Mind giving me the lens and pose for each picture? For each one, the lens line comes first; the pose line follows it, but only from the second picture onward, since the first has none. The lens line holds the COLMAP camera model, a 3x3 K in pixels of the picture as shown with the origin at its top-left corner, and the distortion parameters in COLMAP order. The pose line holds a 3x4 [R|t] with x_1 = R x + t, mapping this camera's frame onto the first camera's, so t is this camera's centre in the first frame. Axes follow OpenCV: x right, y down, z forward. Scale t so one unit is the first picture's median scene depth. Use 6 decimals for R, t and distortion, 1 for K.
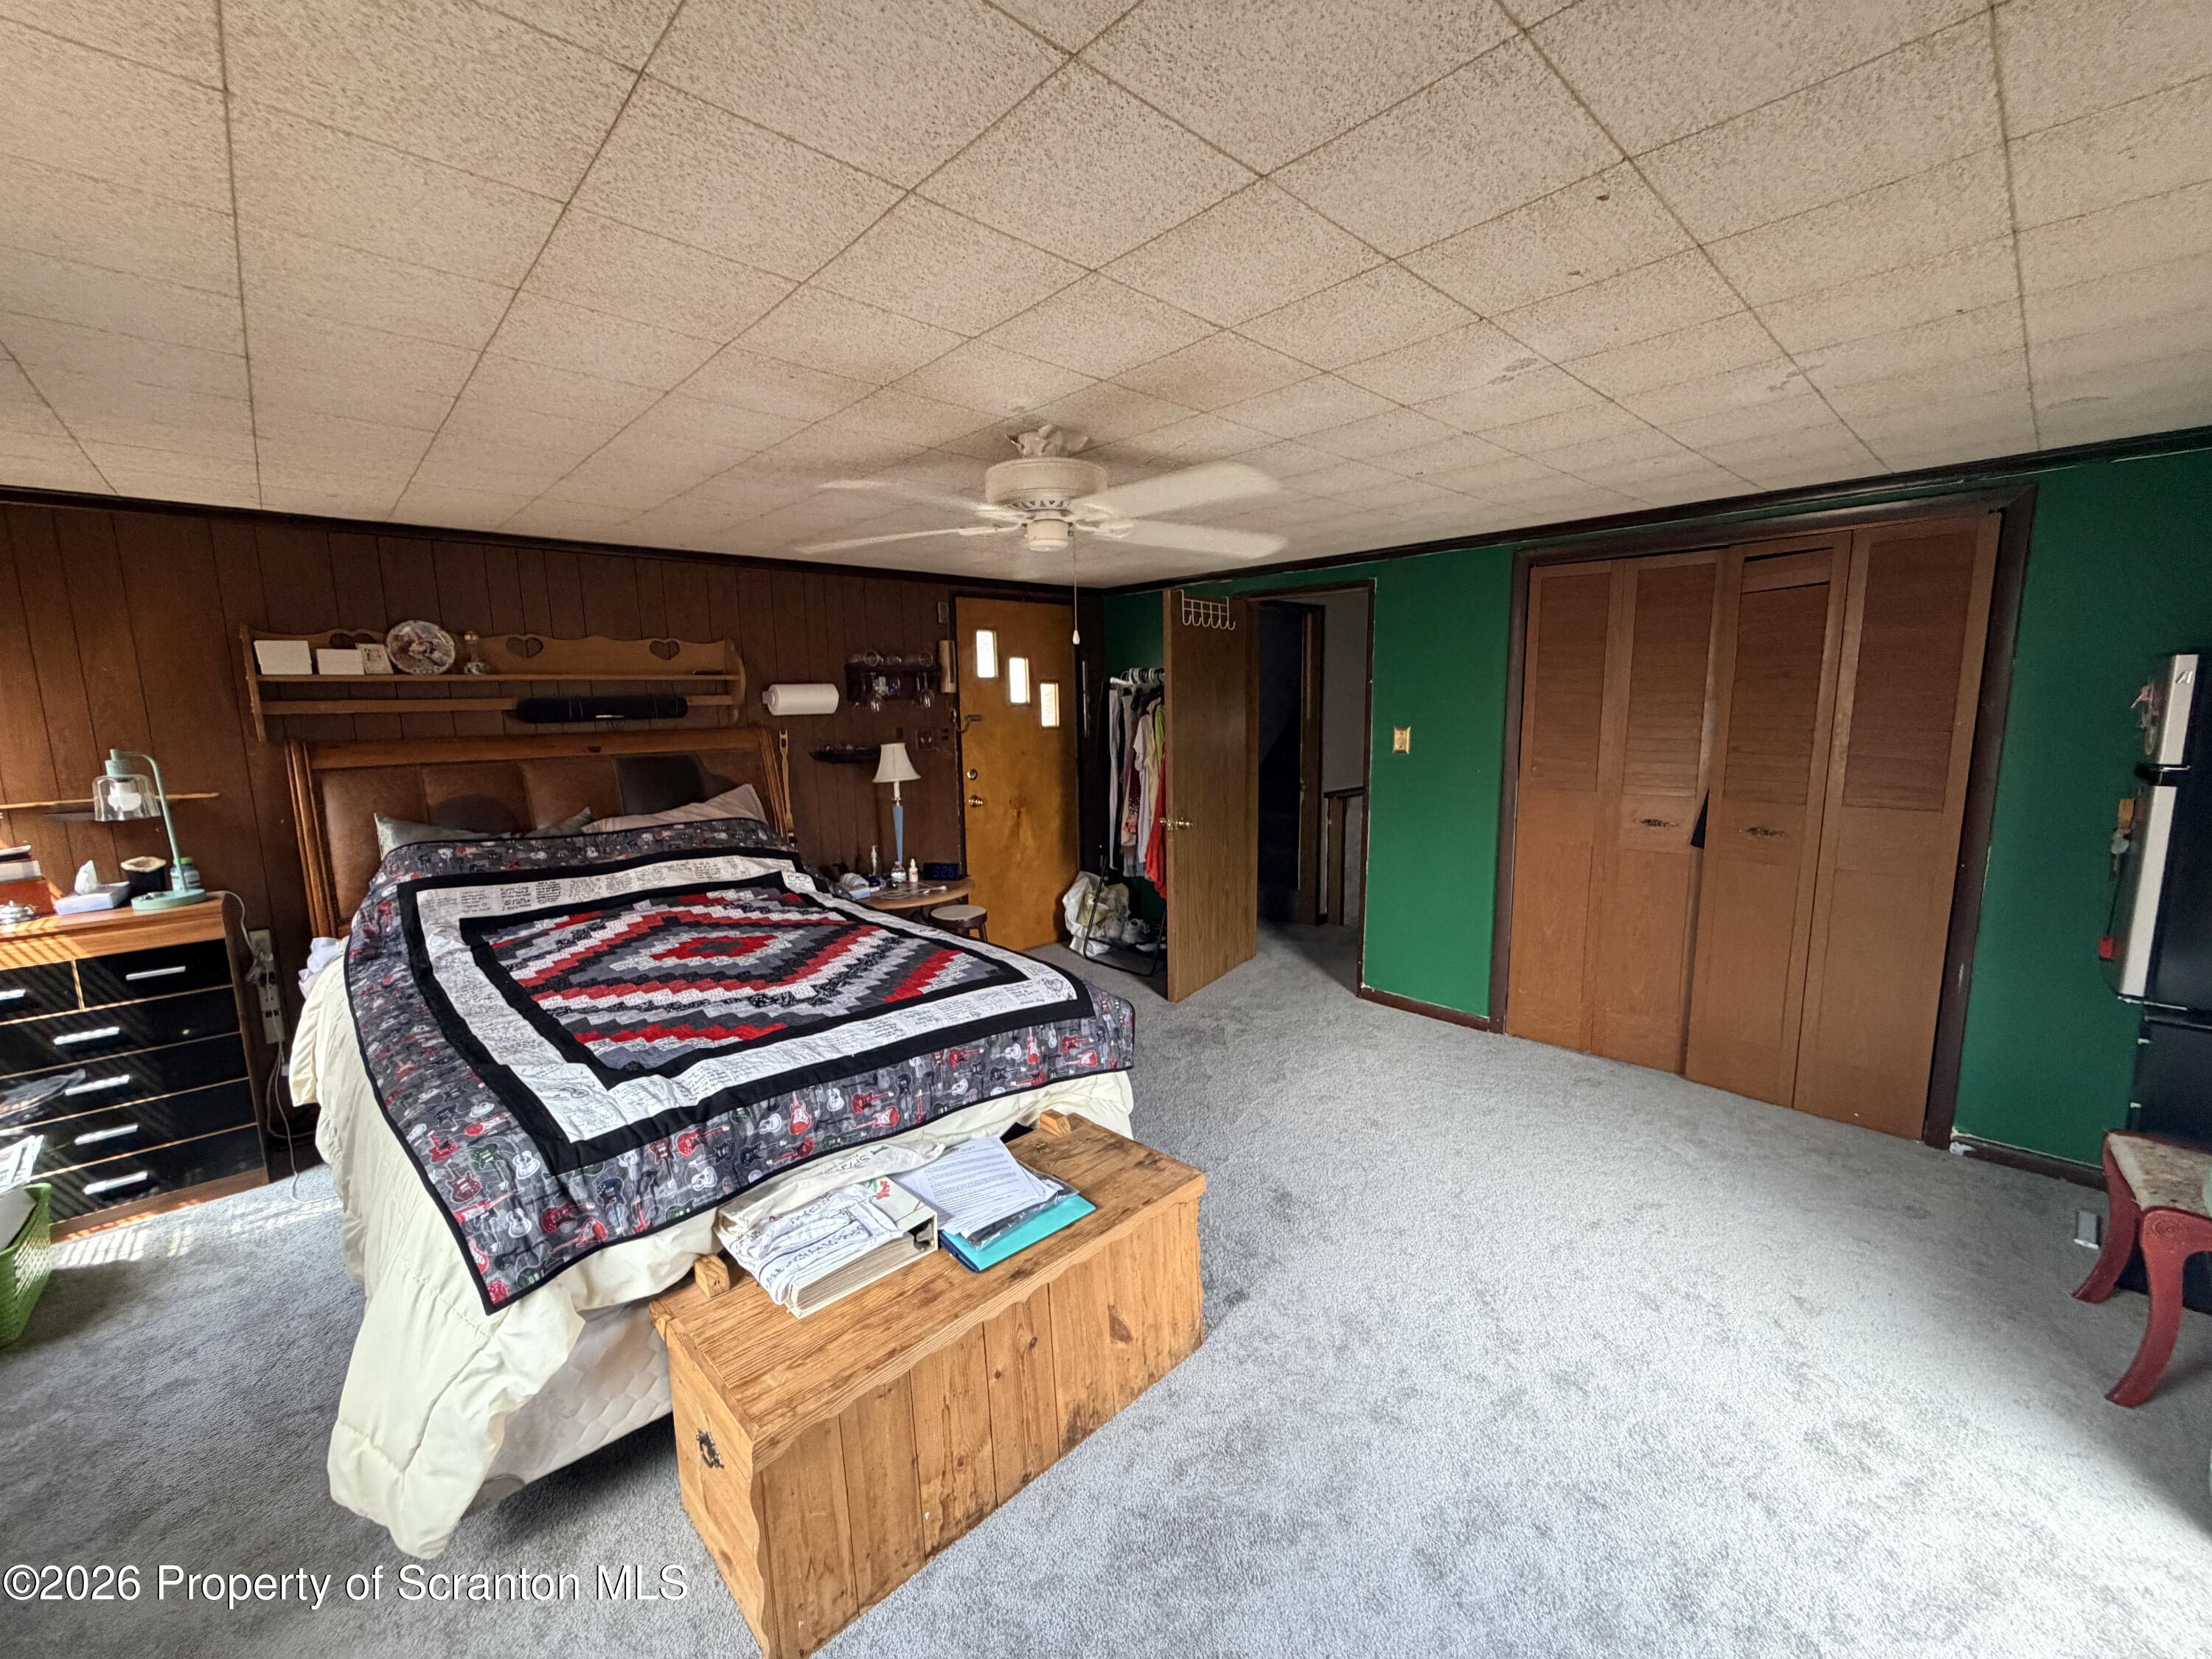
lens RADIAL K [[879.0, 0, 1098.5], [0, 879.0, 826.7], [0, 0, 1]] dist [-0.001453, -0.000243]
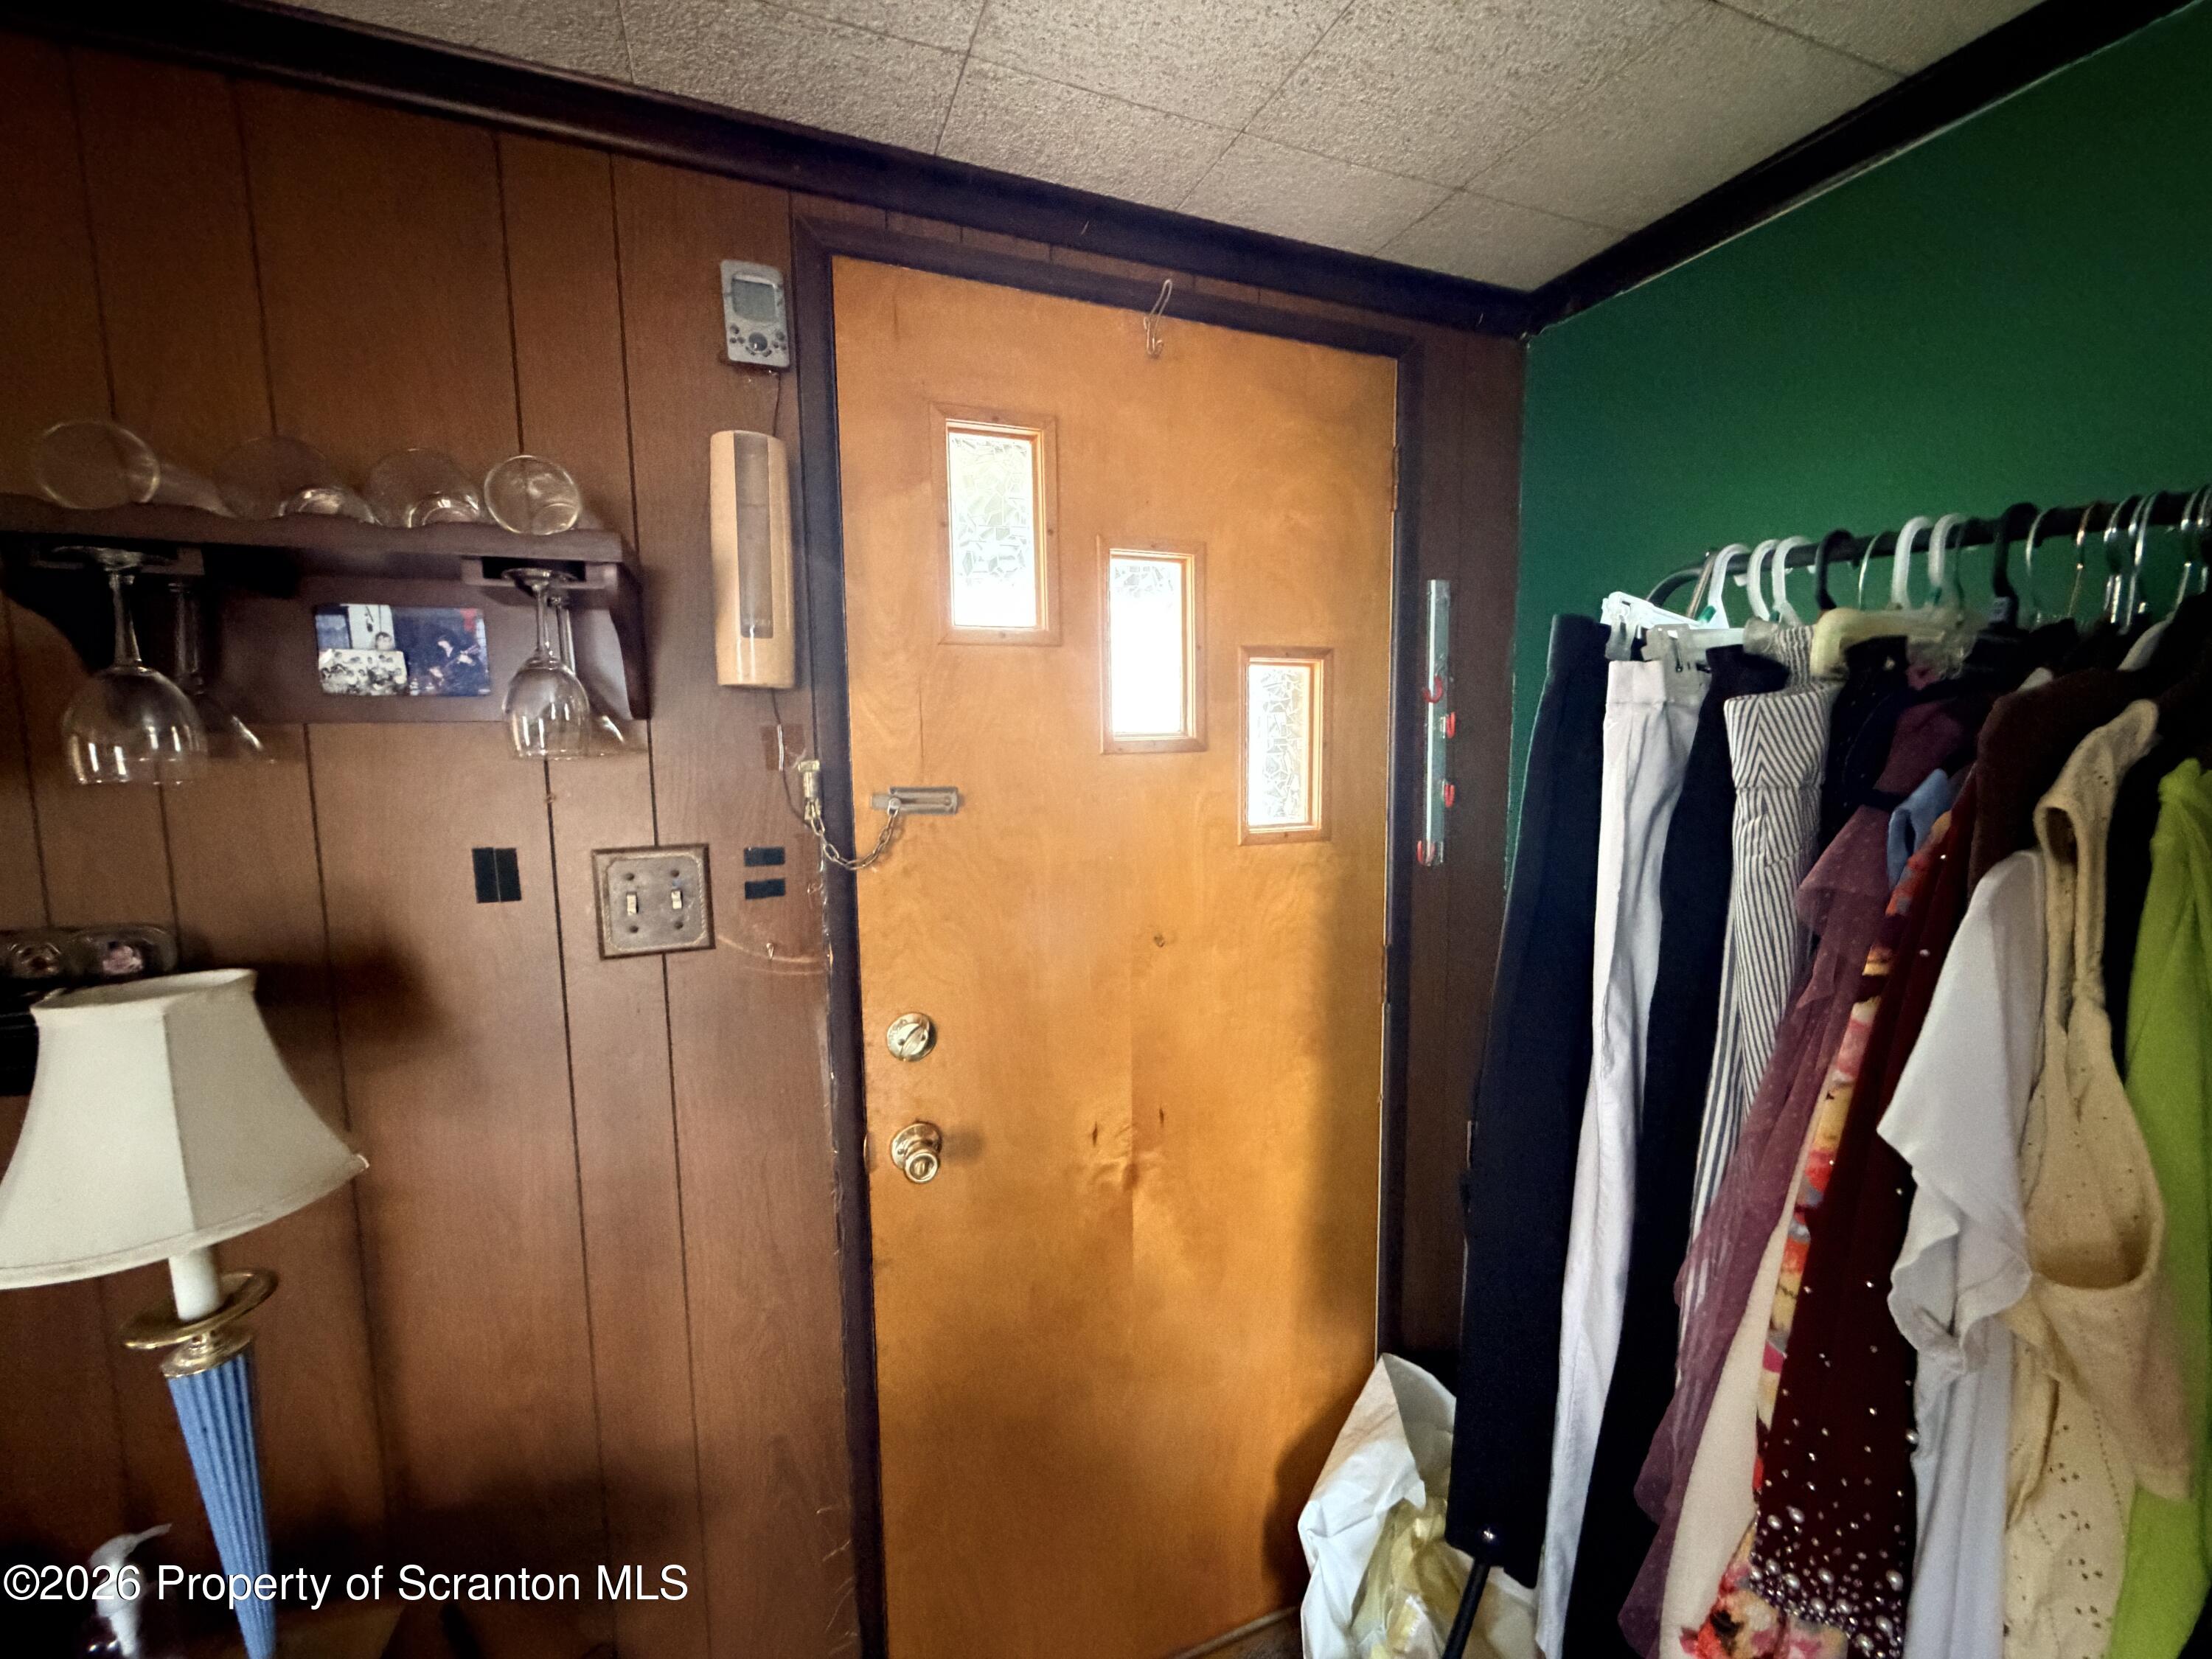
lens RADIAL K [[879.0, 0, 1098.5], [0, 879.0, 826.7], [0, 0, 1]] dist [-0.001453, -0.000243]
pose [[0.940119, 0.040547, -0.338427, -0.019581], [-0.054080, 0.998066, -0.030650, -0.113422], [0.336530, 0.047117, 0.940493, 0.805222]]
